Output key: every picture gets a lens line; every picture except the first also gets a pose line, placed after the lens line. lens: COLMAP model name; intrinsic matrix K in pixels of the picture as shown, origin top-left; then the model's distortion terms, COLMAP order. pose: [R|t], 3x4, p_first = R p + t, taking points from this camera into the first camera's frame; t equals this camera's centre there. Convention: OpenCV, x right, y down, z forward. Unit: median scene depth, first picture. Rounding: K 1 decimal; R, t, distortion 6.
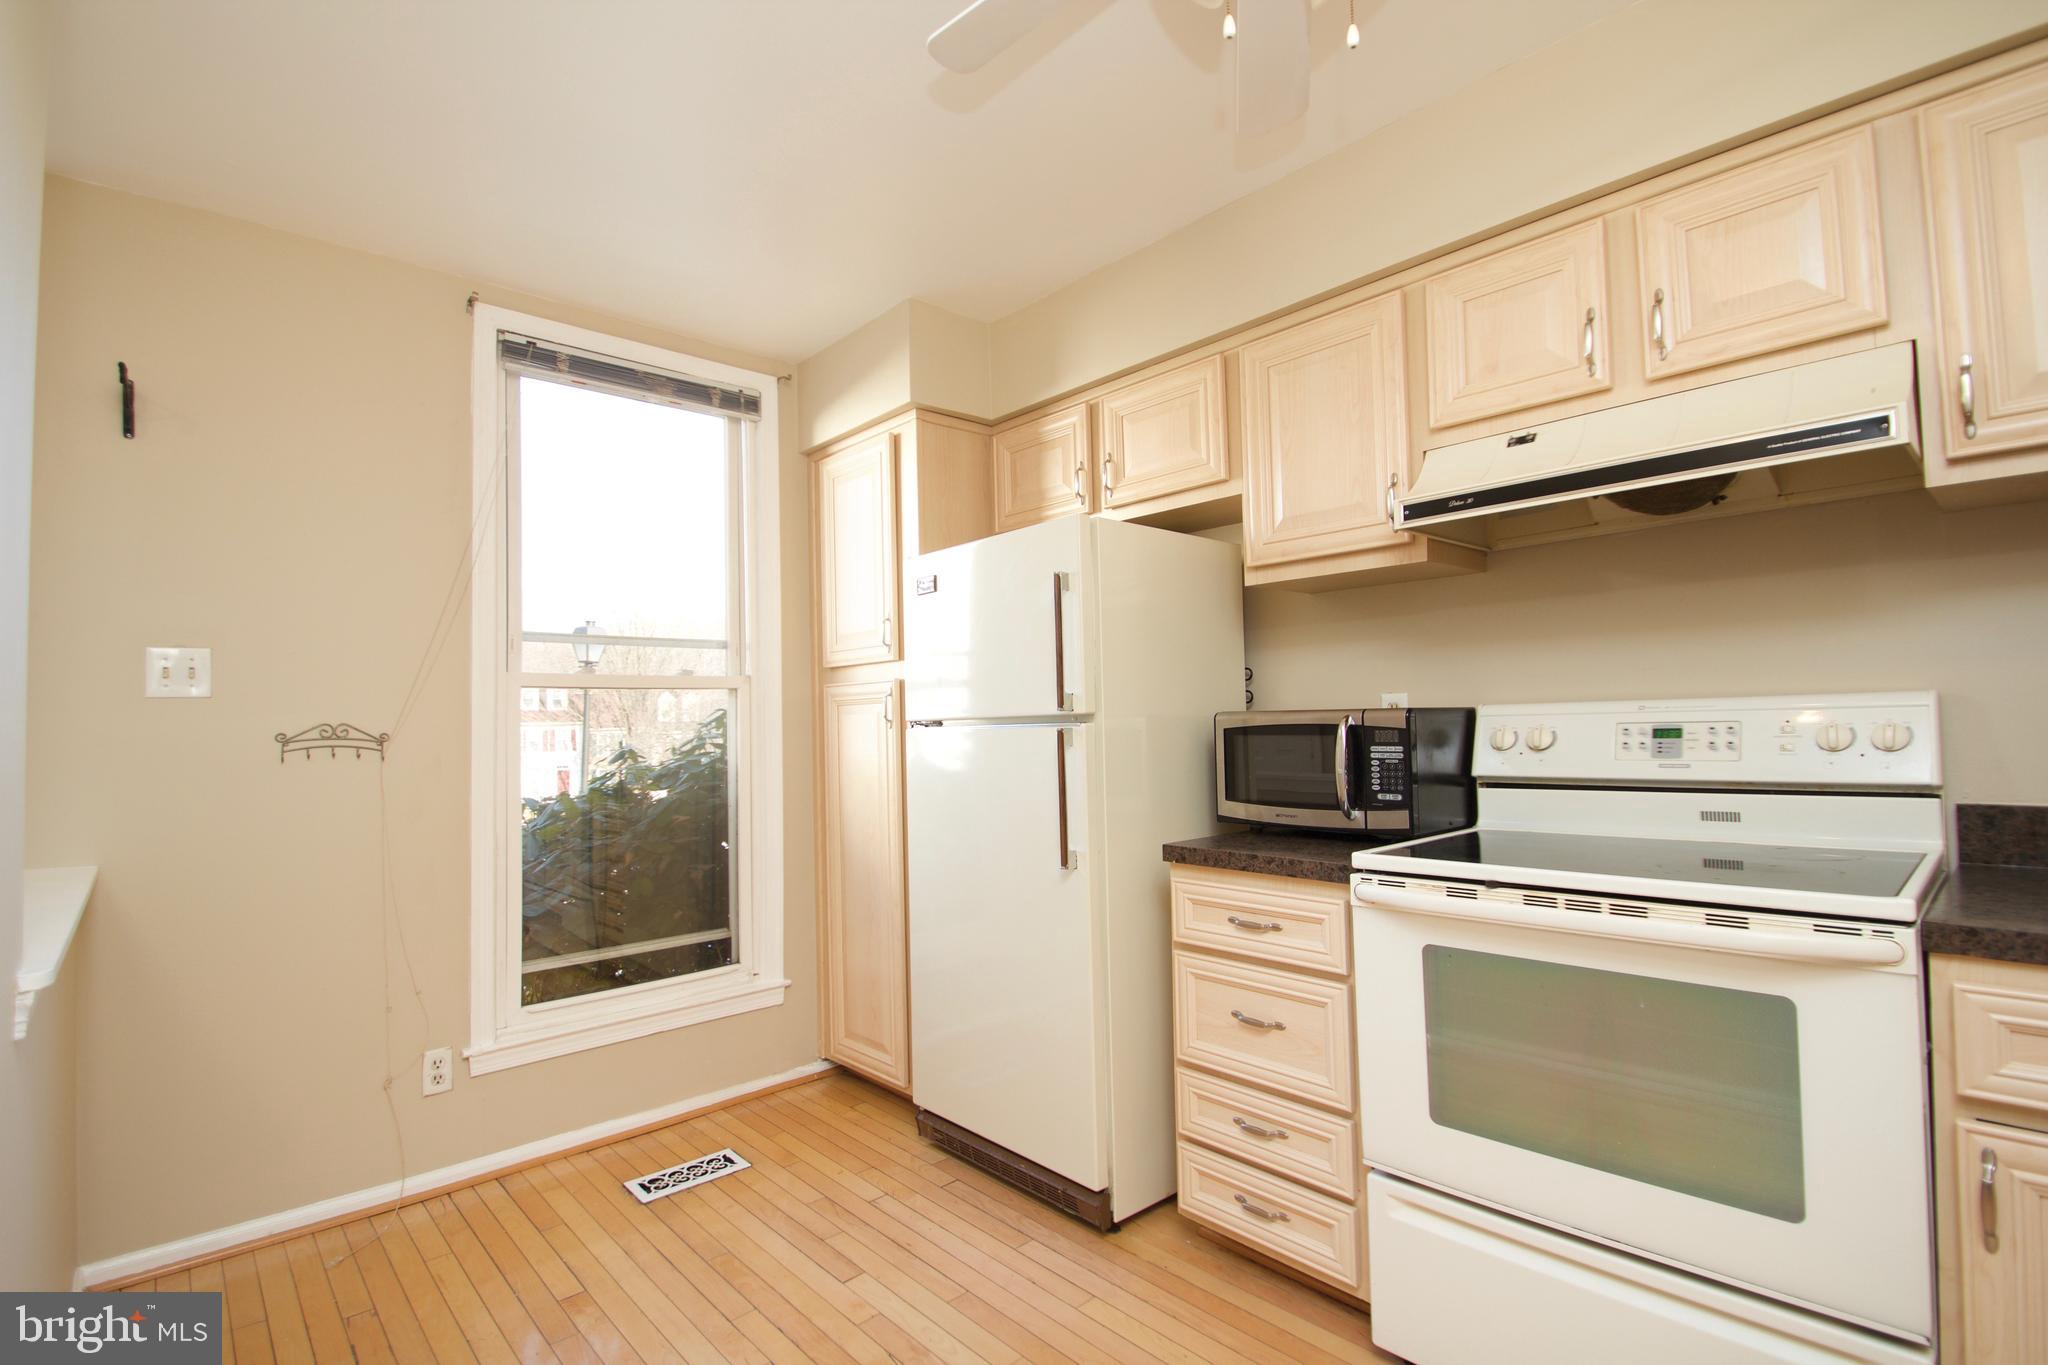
lens RADIAL K [[943.7, 0, 1020.6], [0, 943.7, 678.4], [0, 0, 1]] dist [0.002253, 0.000086]
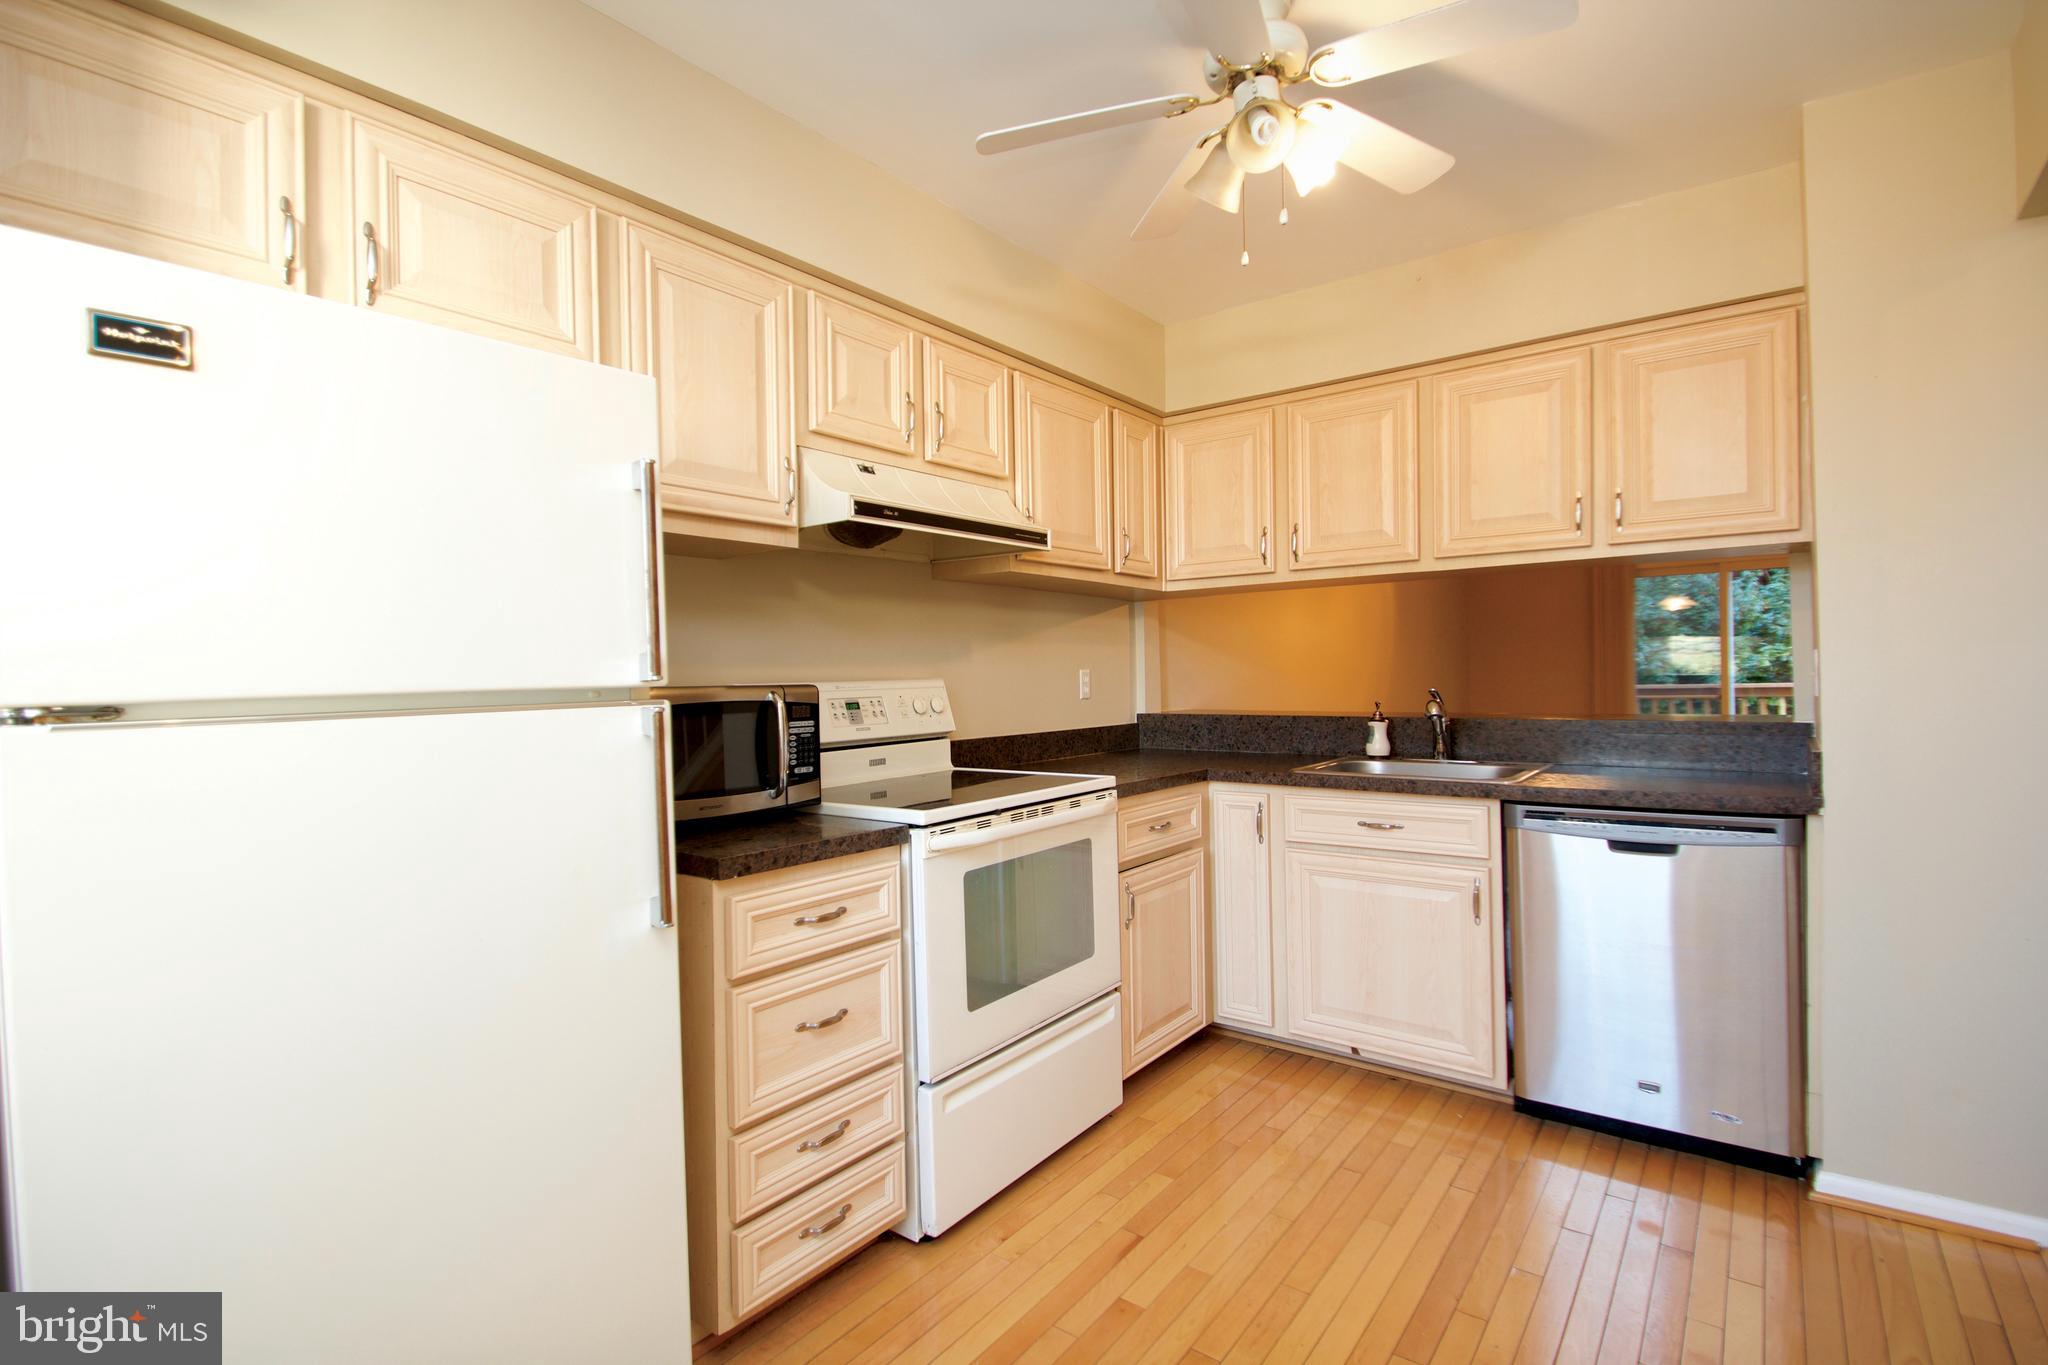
lens RADIAL K [[943.7, 0, 1015.6], [0, 943.7, 671.4], [0, 0, 1]] dist [0.002253, 0.000086]
pose [[-0.152849, 0.032278, 0.987722, -0.726162], [-0.024420, 0.999038, -0.036427, 0.053356], [-0.987948, -0.029688, -0.151914, 1.002649]]
